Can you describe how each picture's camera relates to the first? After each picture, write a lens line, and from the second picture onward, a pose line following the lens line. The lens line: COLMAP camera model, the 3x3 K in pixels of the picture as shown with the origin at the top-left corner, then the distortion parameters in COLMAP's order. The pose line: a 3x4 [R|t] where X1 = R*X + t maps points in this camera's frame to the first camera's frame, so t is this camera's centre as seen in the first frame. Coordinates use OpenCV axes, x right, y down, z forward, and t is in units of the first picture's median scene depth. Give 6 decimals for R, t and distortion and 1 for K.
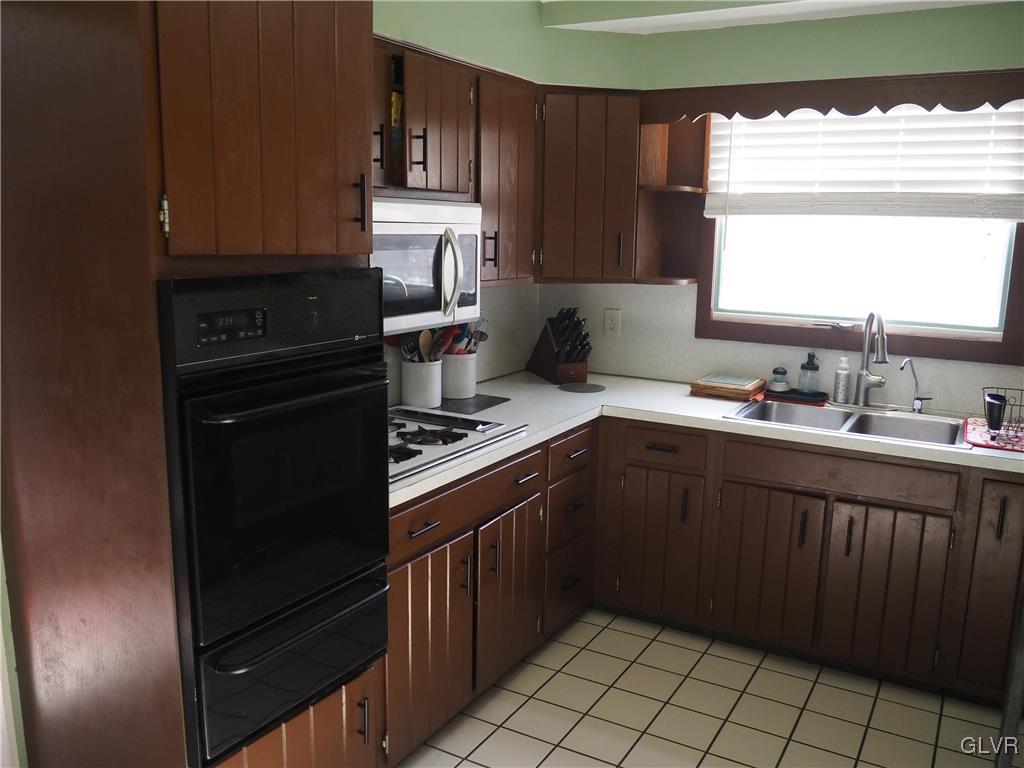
lens RADIAL K [[856.9, 0, 506.3], [0, 856.9, 391.3], [0, 0, 1]] dist [-0.046272, 0.030021]
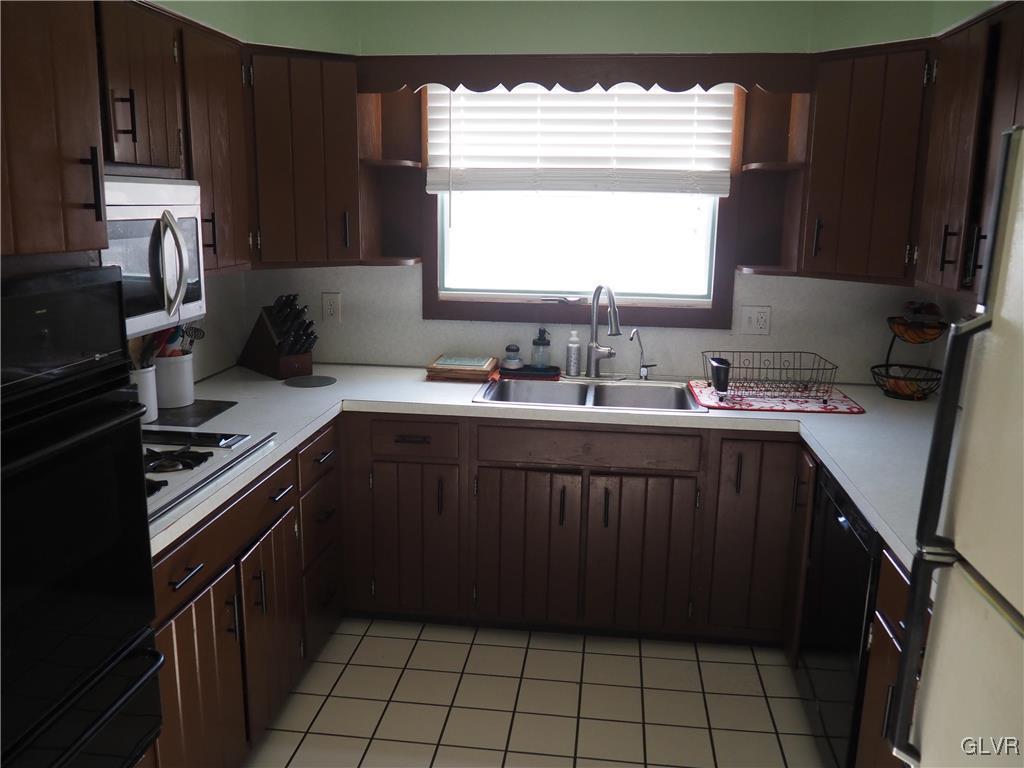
lens RADIAL K [[856.9, 0, 496.9], [0, 856.9, 388.9], [0, 0, 1]] dist [-0.046272, 0.030021]
pose [[0.922136, -0.088778, 0.376542, -0.084247], [0.077329, 0.995969, 0.045448, -0.025803], [-0.379059, -0.012792, 0.925284, 0.090598]]
